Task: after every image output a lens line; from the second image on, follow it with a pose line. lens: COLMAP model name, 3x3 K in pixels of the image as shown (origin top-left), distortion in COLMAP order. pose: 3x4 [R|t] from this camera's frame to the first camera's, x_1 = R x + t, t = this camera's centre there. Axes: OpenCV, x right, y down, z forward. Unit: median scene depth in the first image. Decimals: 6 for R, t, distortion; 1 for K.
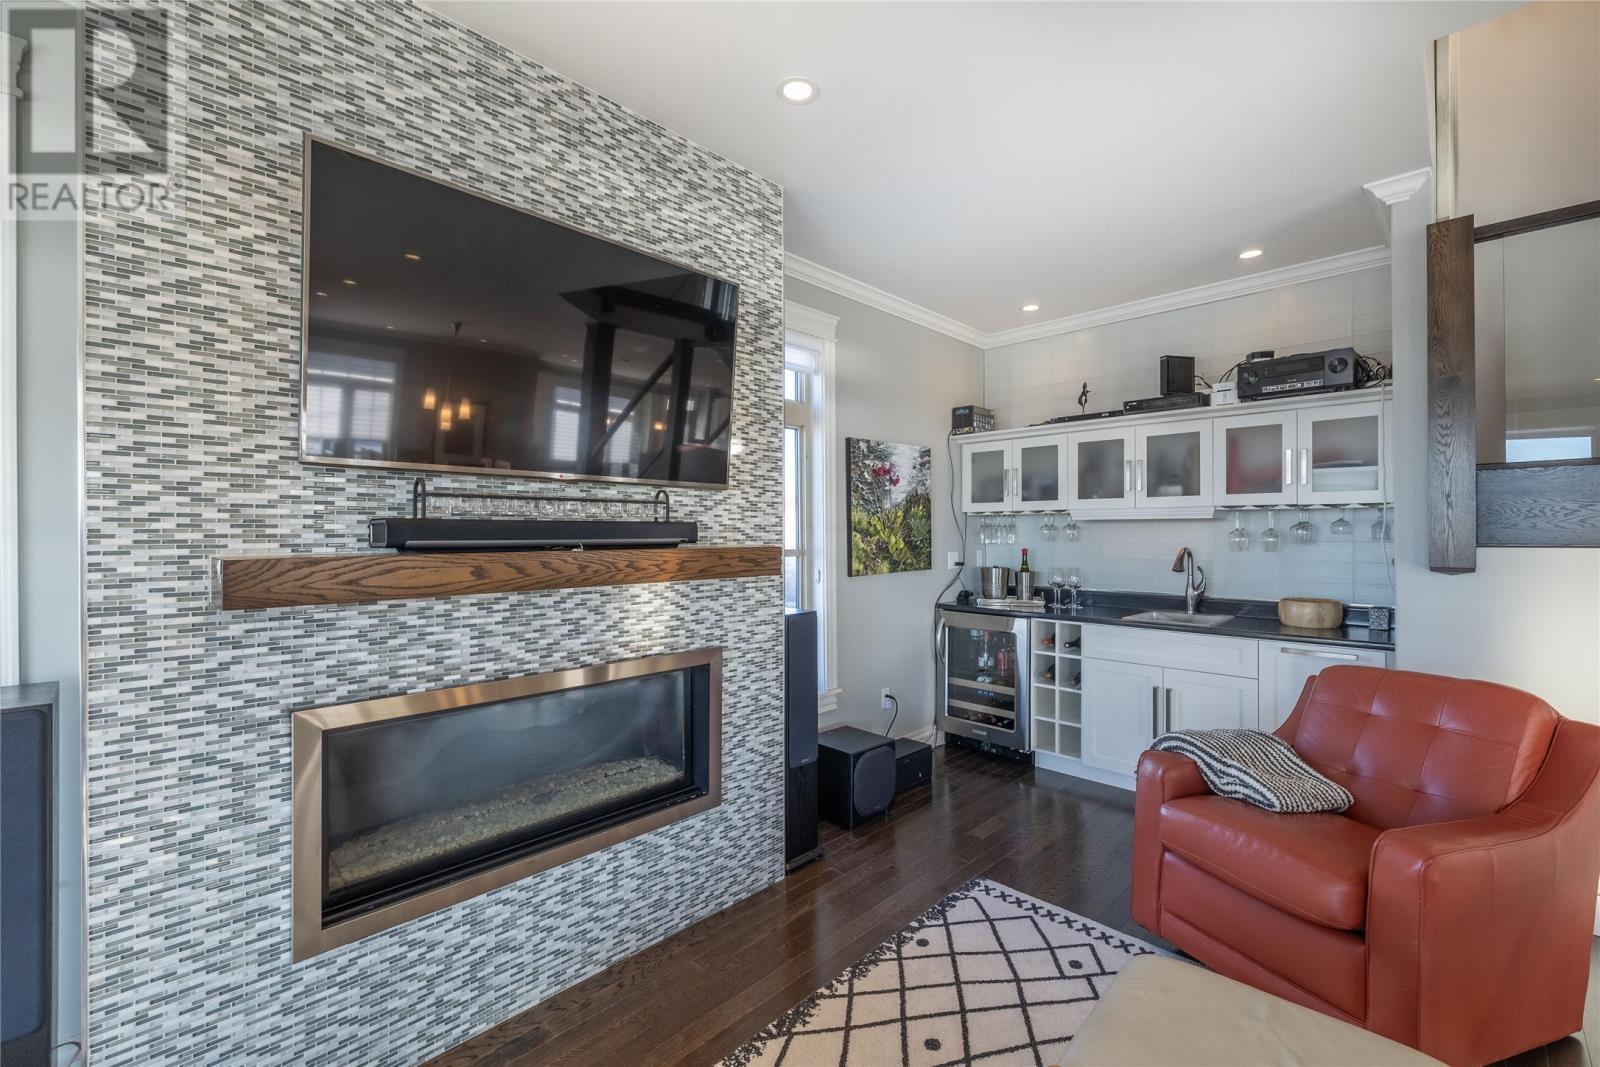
lens RADIAL K [[678.9, 0, 797.3], [0, 678.9, 533.6], [0, 0, 1]] dist [0.000112, 0.000768]
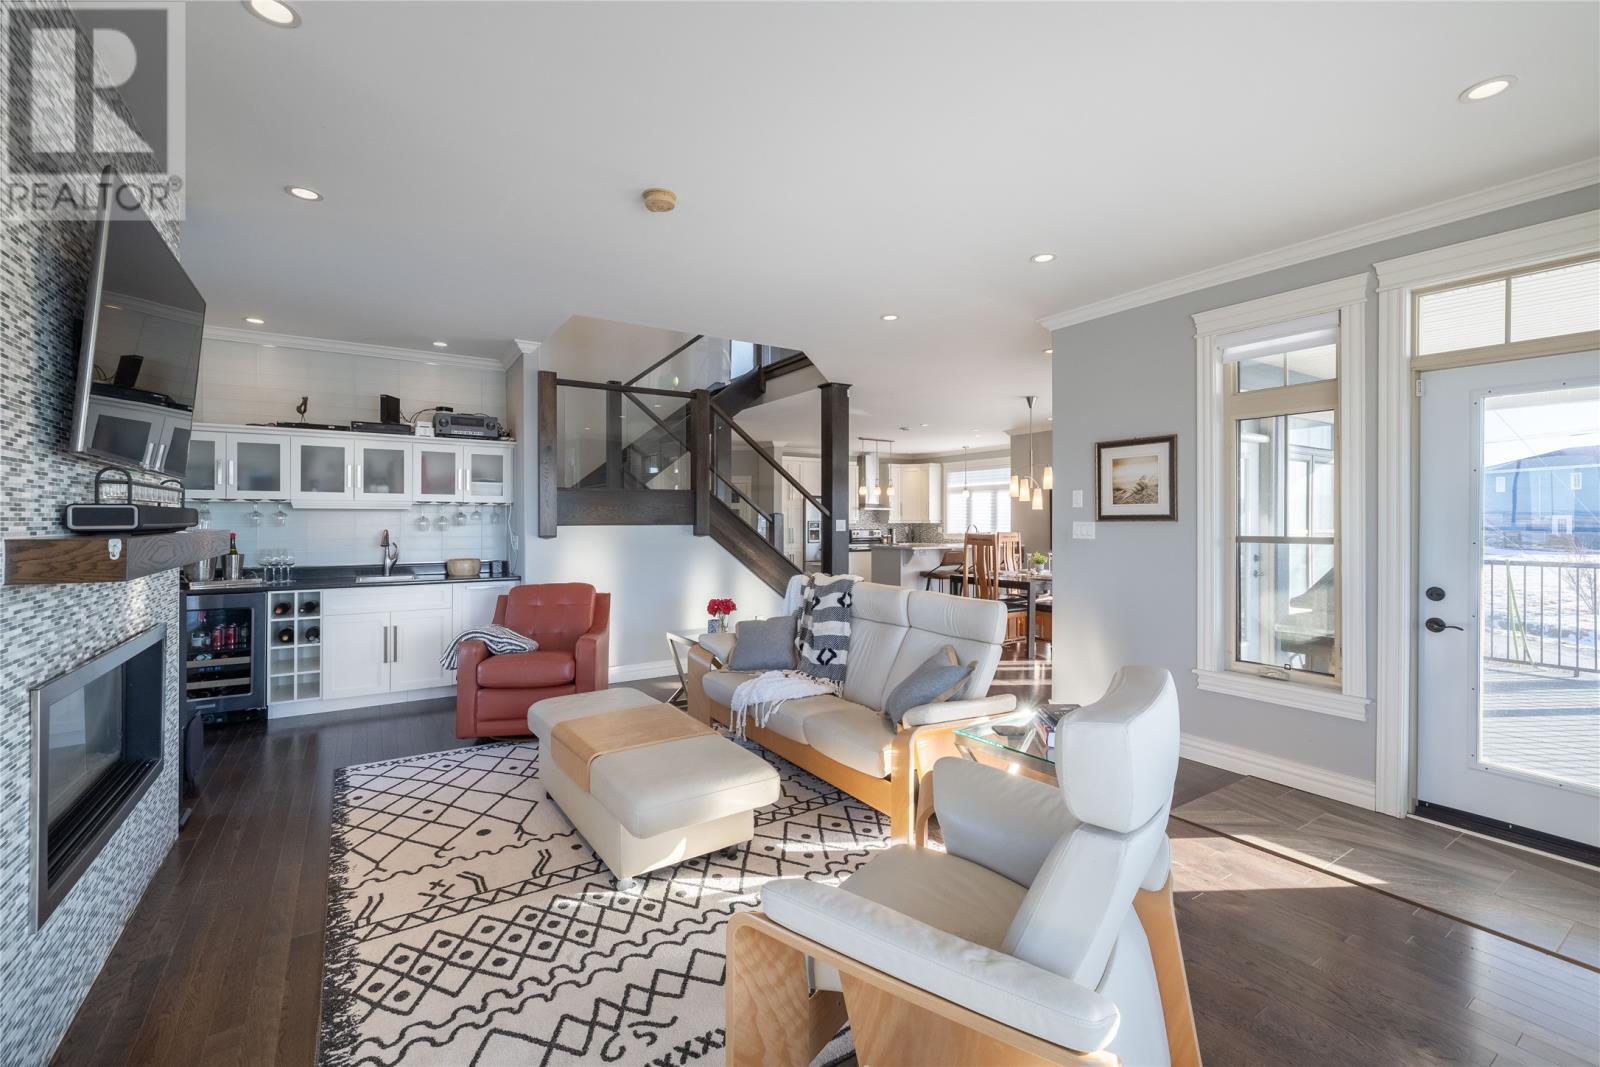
lens RADIAL K [[678.9, 0, 799.3], [0, 678.9, 520.5], [0, 0, 1]] dist [0.000112, 0.000768]
pose [[0.216275, 0.000222, 0.976333, -0.905480], [0.000368, 1.000000, -0.000309, 0.003559], [-0.976332, 0.000426, 0.216275, -0.215860]]
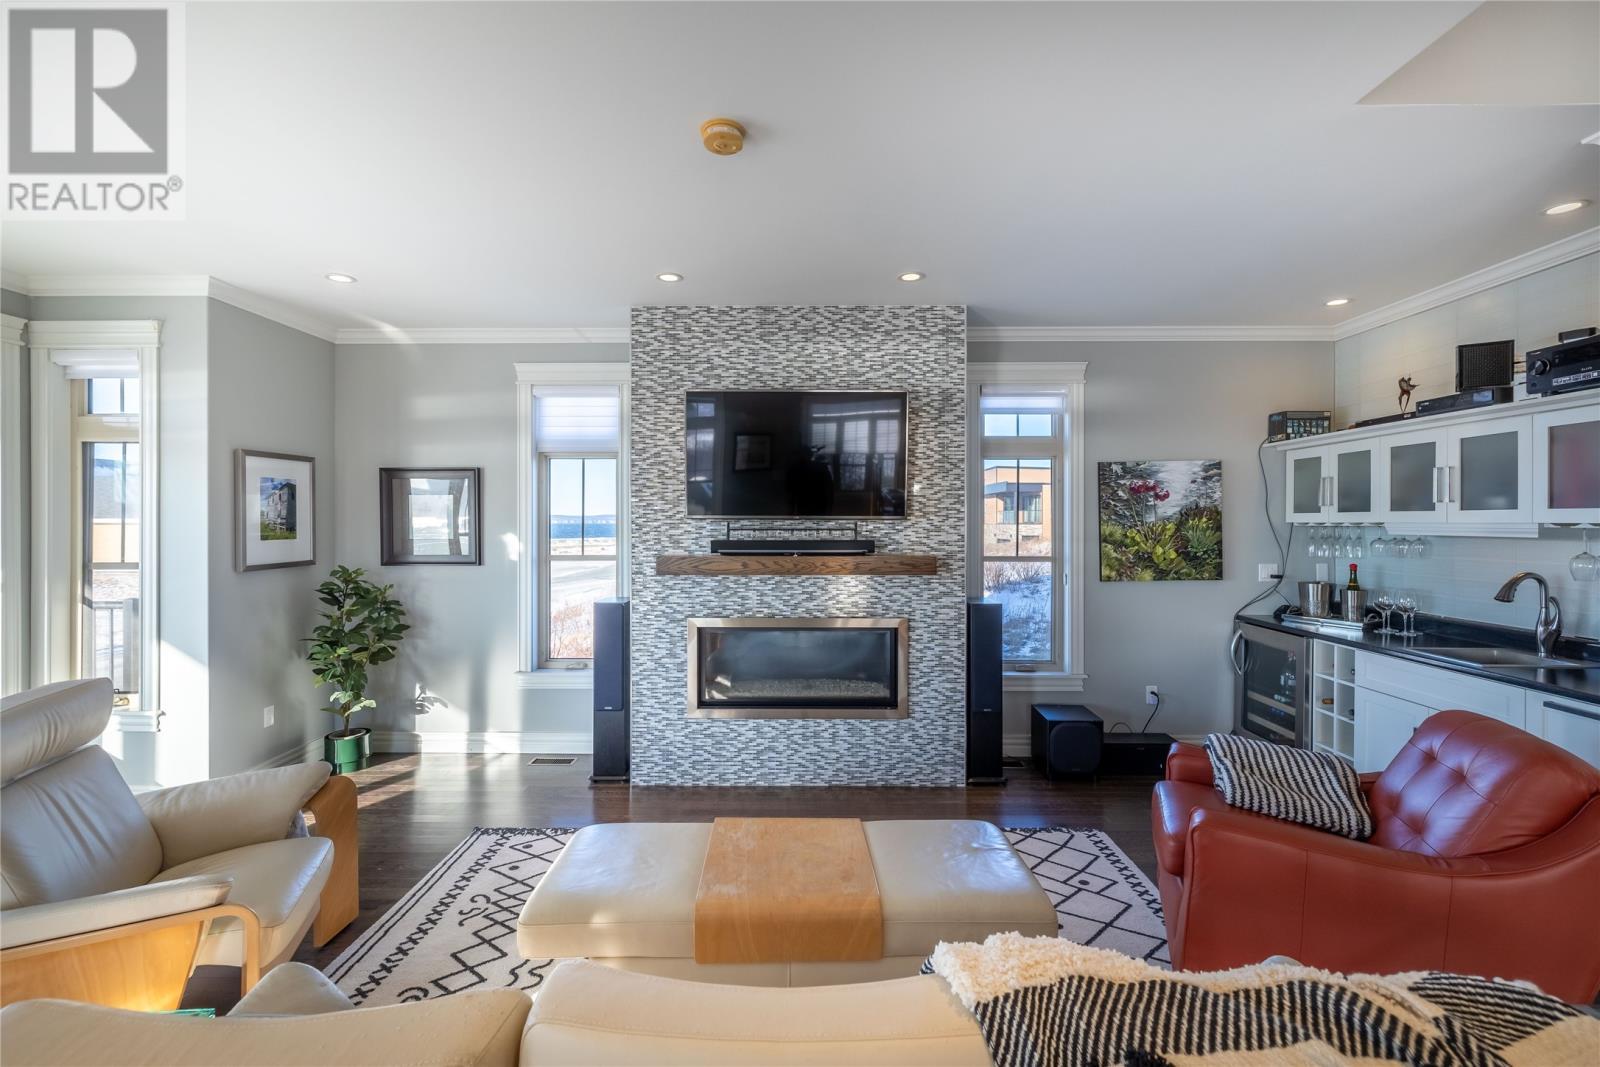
lens RADIAL K [[678.9, 0, 799.7], [0, 678.9, 526.5], [0, 0, 1]] dist [0.000112, 0.000768]
pose [[0.691856, 0.006723, -0.722004, 0.805120], [-0.002536, 0.999973, 0.006882, -0.053962], [0.722031, -0.002931, 0.691854, -0.256265]]
